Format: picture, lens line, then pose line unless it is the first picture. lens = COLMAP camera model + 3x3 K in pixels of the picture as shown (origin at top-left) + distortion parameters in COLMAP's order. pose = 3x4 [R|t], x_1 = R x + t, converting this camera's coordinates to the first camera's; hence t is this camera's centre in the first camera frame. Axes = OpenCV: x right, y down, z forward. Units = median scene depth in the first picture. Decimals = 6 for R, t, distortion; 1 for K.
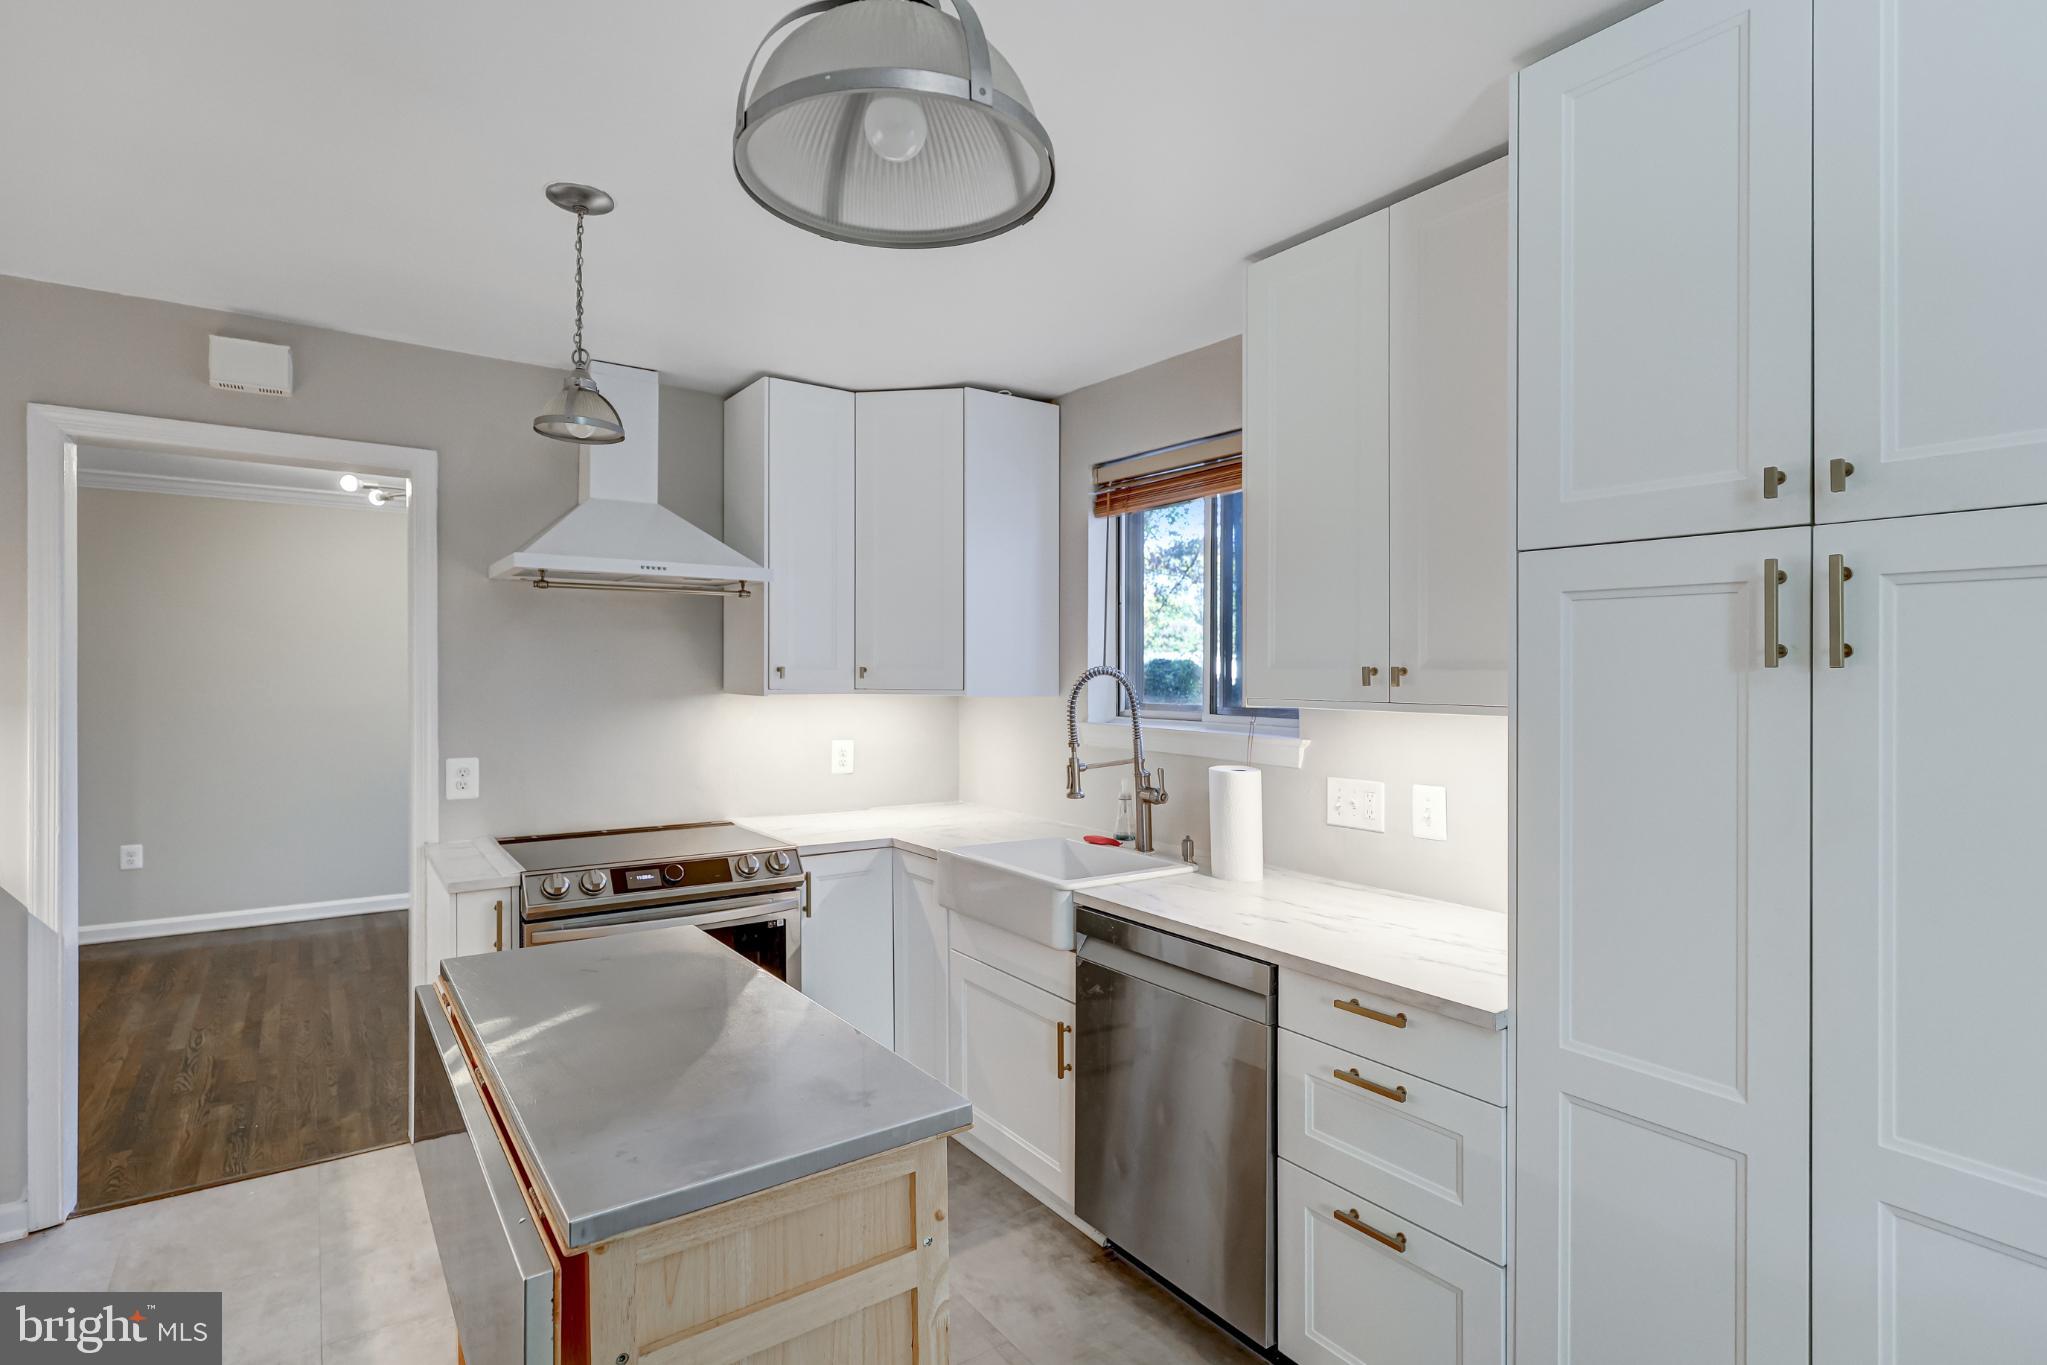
lens RADIAL K [[1023.5, 0, 1039.8], [0, 1023.5, 692.5], [0, 0, 1]] dist [-0.005896, 0.000020]
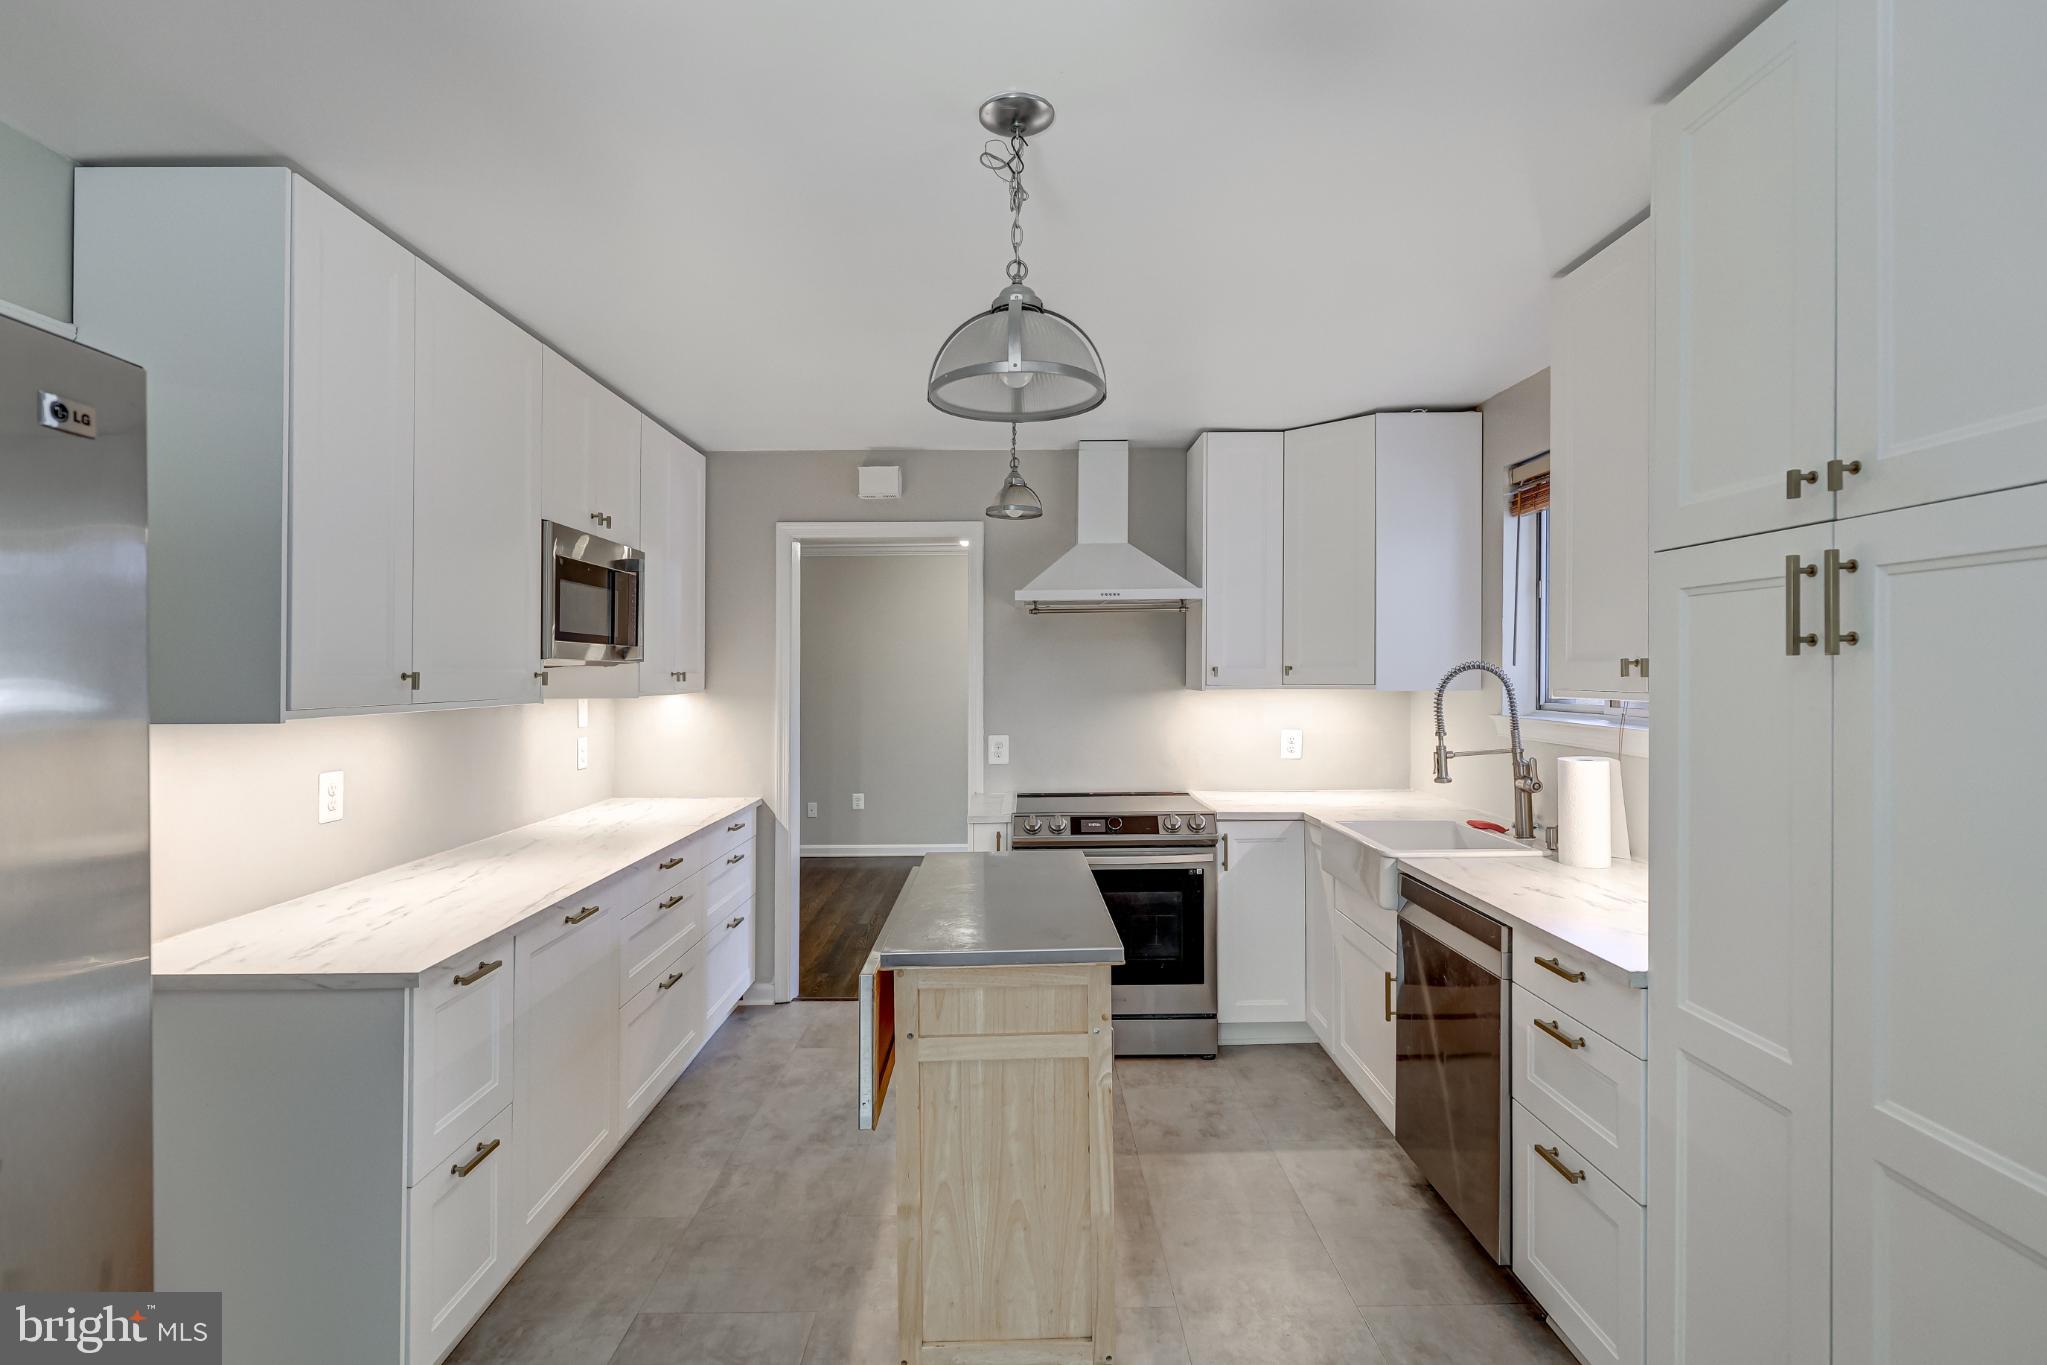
lens RADIAL K [[1023.5, 0, 1024.5], [0, 1023.5, 679.2], [0, 0, 1]] dist [-0.005896, 0.000020]
pose [[0.818463, -0.010924, -0.574456, 0.334799], [0.004411, 0.999909, -0.012729, 0.005044], [0.574543, 0.007884, 0.818437, -0.171554]]
